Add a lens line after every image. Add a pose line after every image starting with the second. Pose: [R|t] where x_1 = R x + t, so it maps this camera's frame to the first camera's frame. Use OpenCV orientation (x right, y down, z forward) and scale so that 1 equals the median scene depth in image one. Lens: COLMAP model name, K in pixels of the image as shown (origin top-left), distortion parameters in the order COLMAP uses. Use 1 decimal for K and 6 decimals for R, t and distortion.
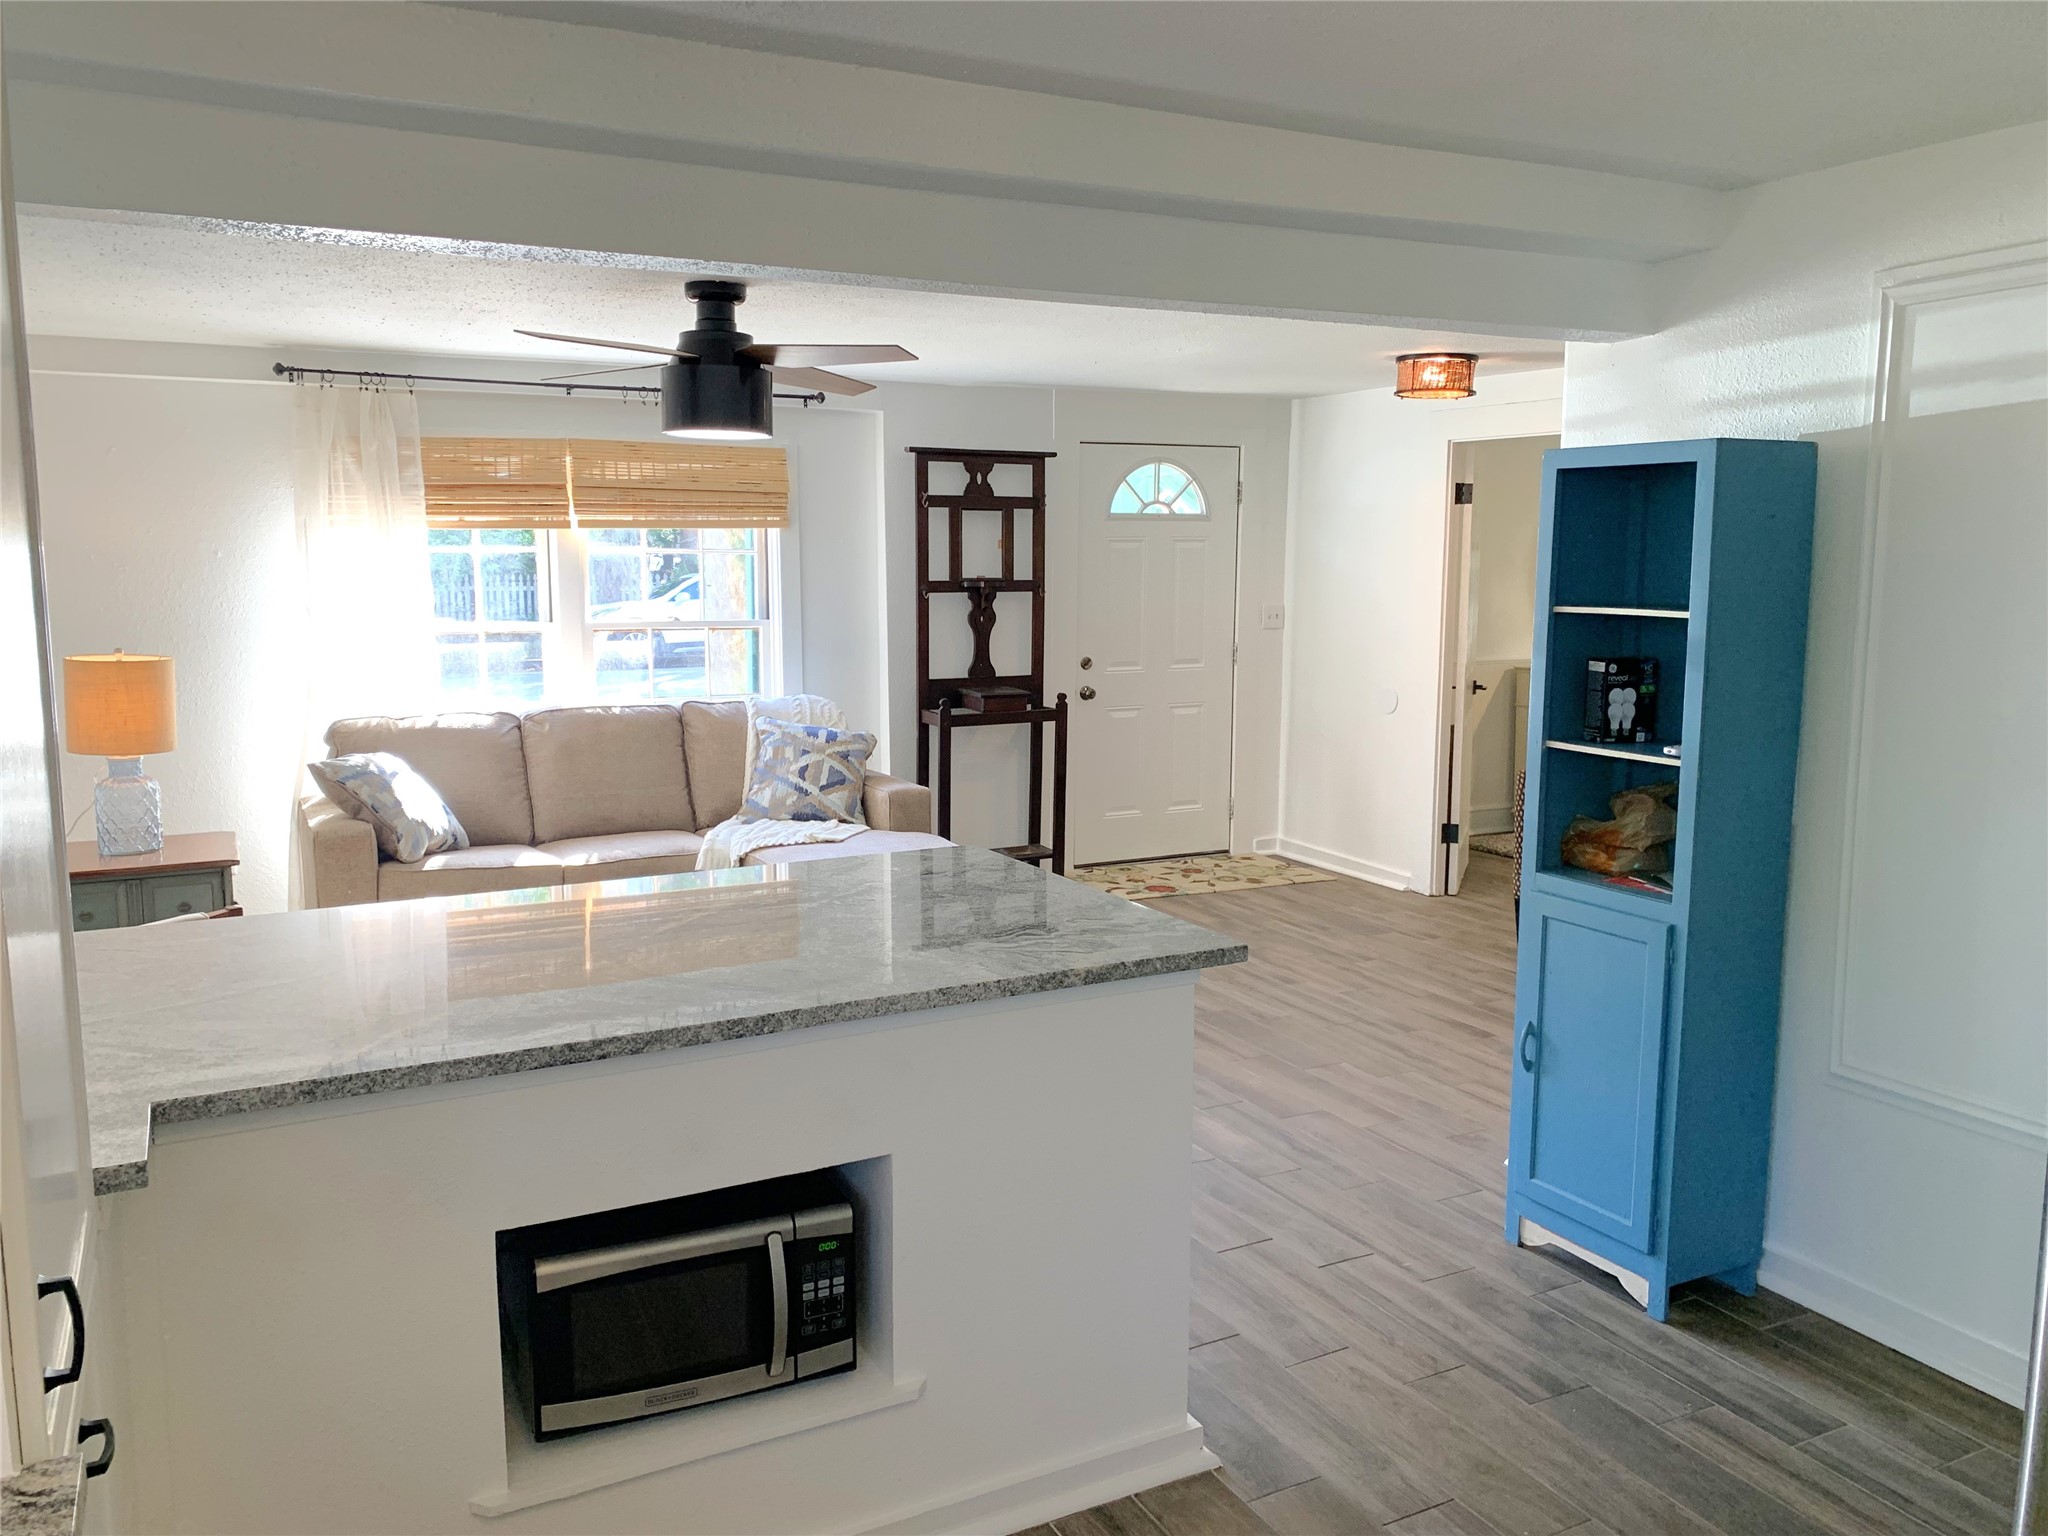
lens RADIAL K [[1555.9, 0, 1008.0], [0, 1555.9, 759.6], [0, 0, 1]] dist [0.039774, -0.044950]
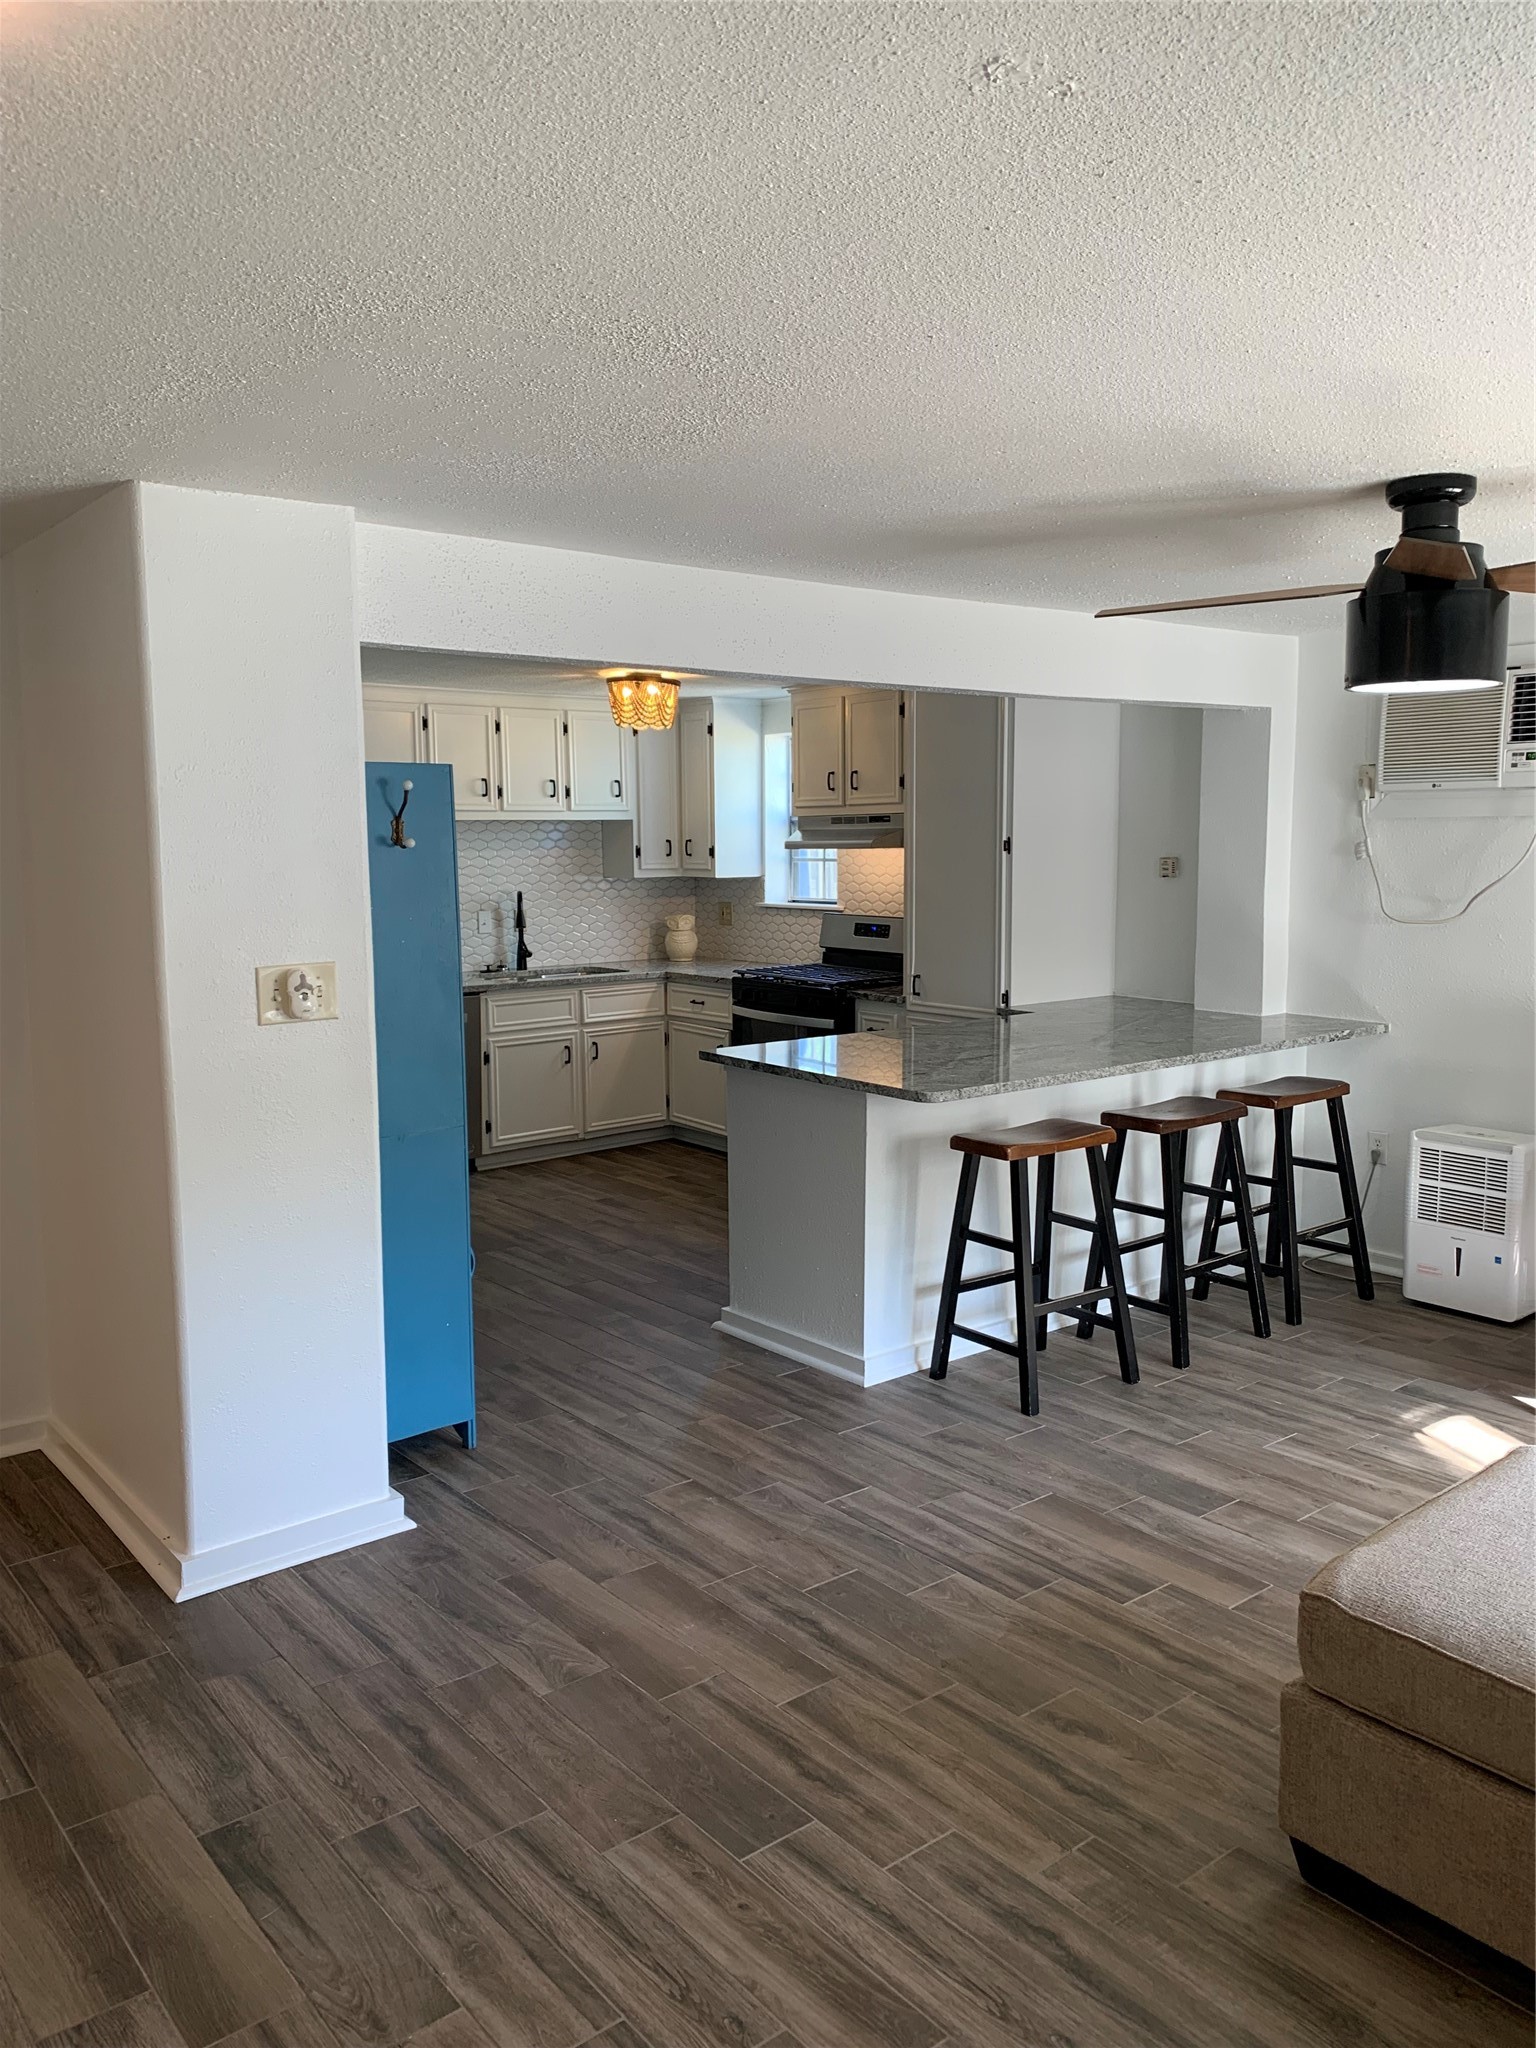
lens RADIAL K [[1555.9, 0, 779.5], [0, 1555.9, 1010.3], [0, 0, 1]] dist [0.039774, -0.044950]
pose [[-0.979432, 0.030428, -0.199466, 0.193712], [-0.018715, 0.970602, 0.239960, -0.173244], [0.200903, 0.238758, -0.950070, 1.250614]]
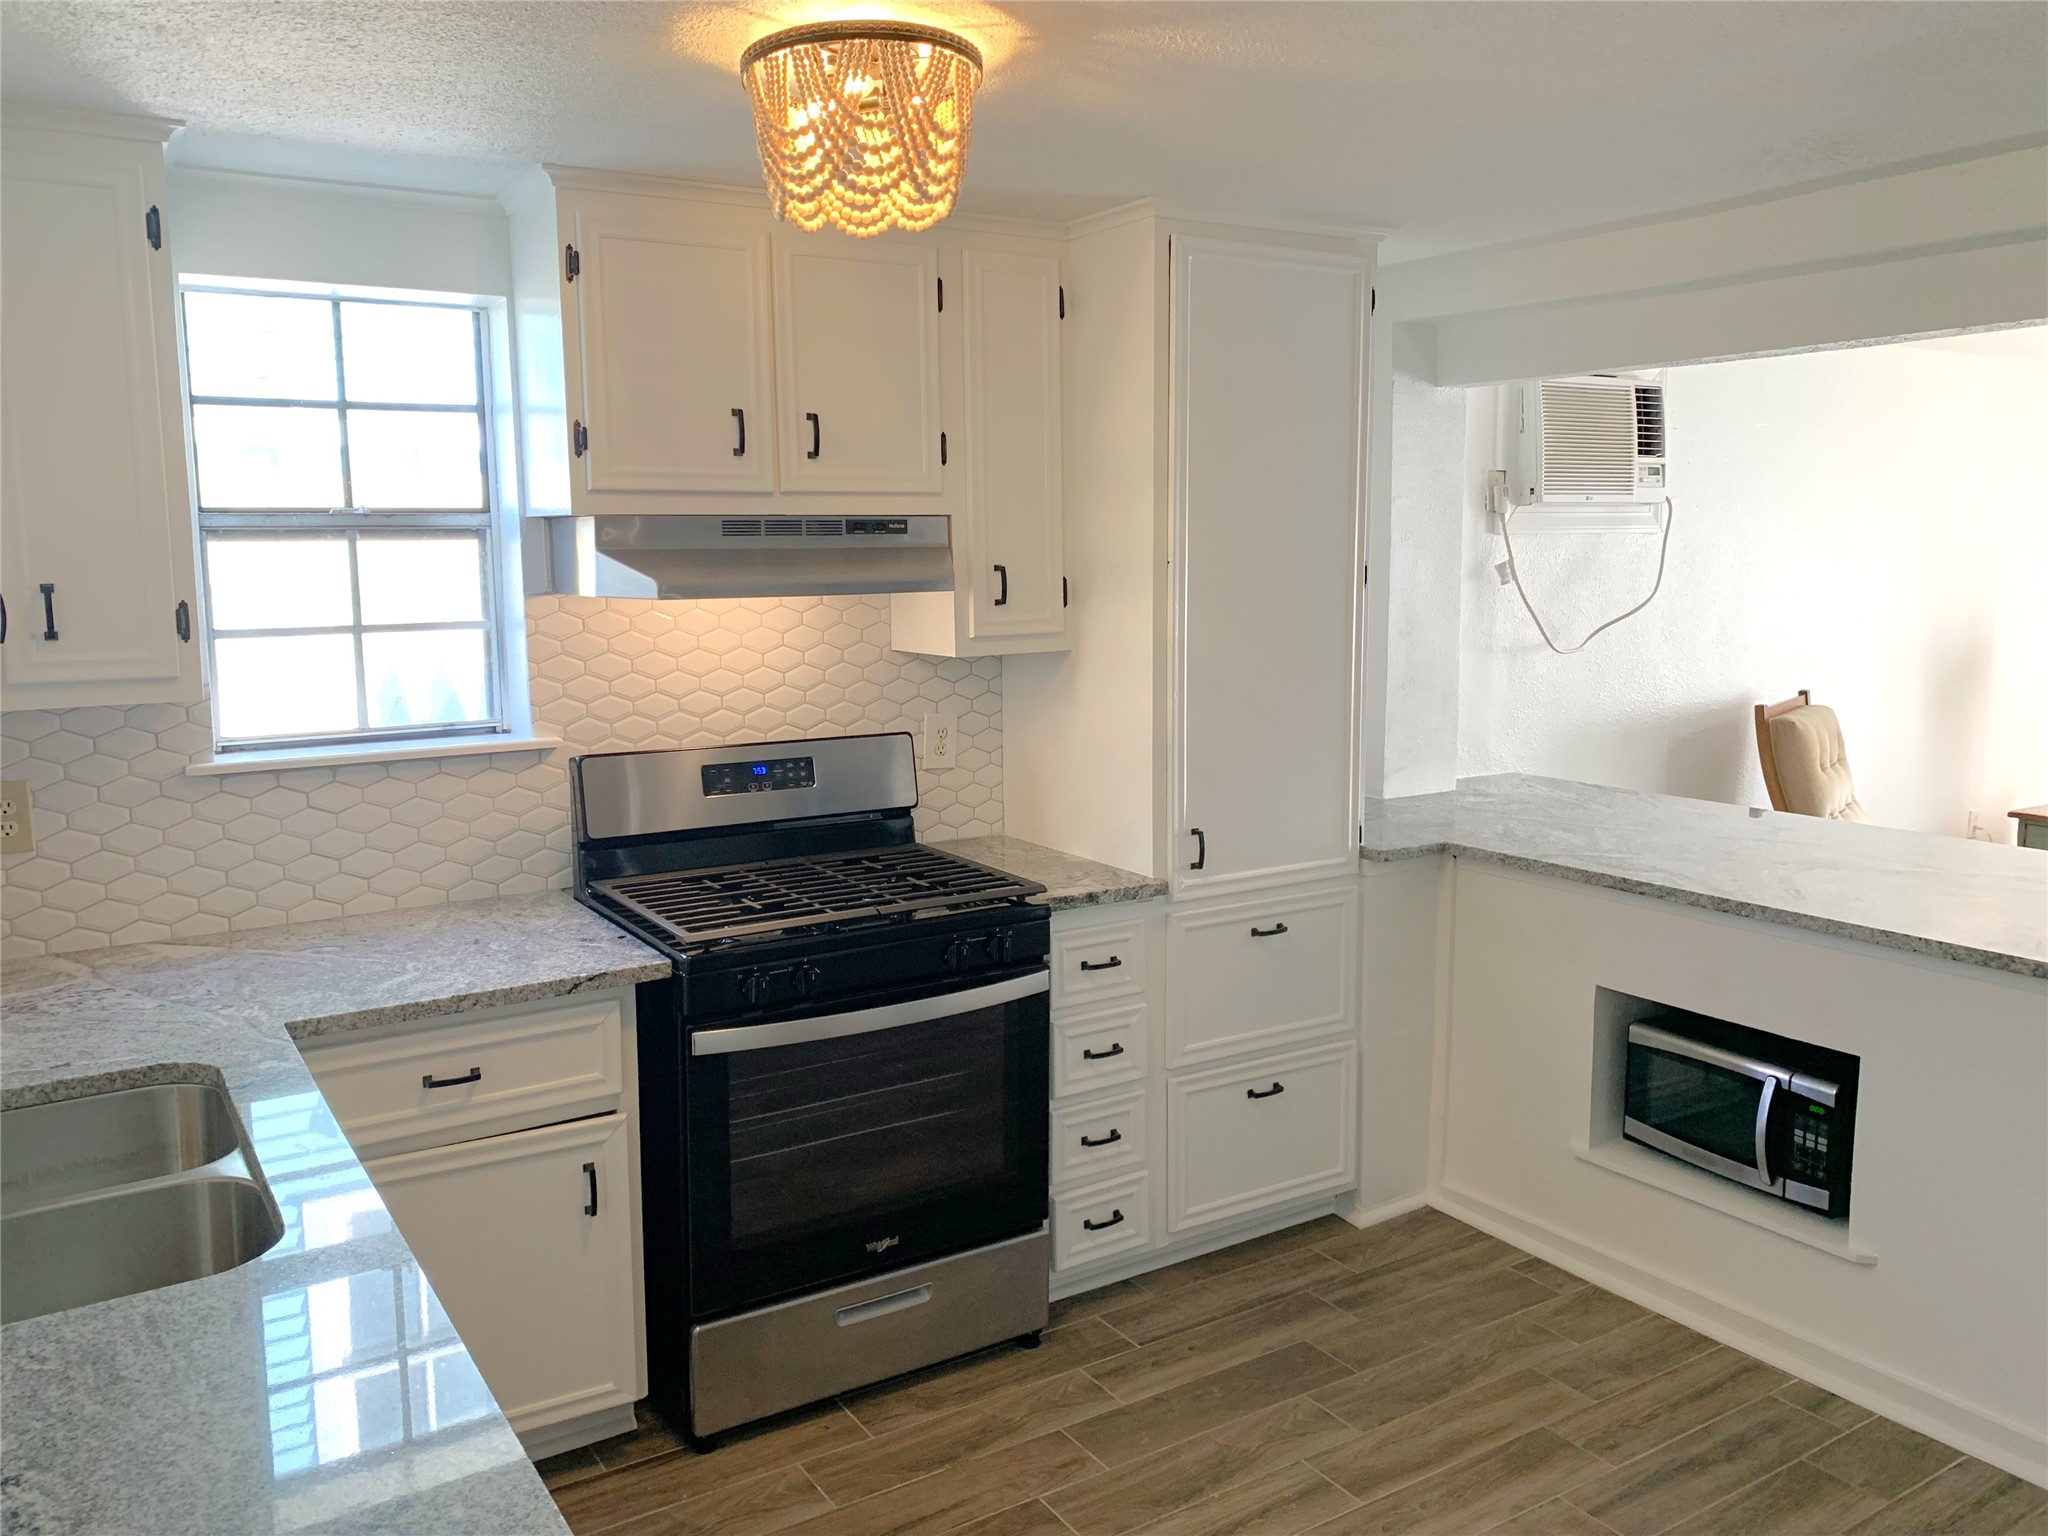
lens RADIAL K [[1555.9, 0, 1015.8], [0, 1555.9, 747.4], [0, 0, 1]] dist [0.039774, -0.044950]
pose [[0.090721, 0.131136, -0.987205, 0.432404], [-0.120963, 0.985404, 0.119780, -0.023105], [0.988503, 0.108549, 0.105260, 0.074285]]
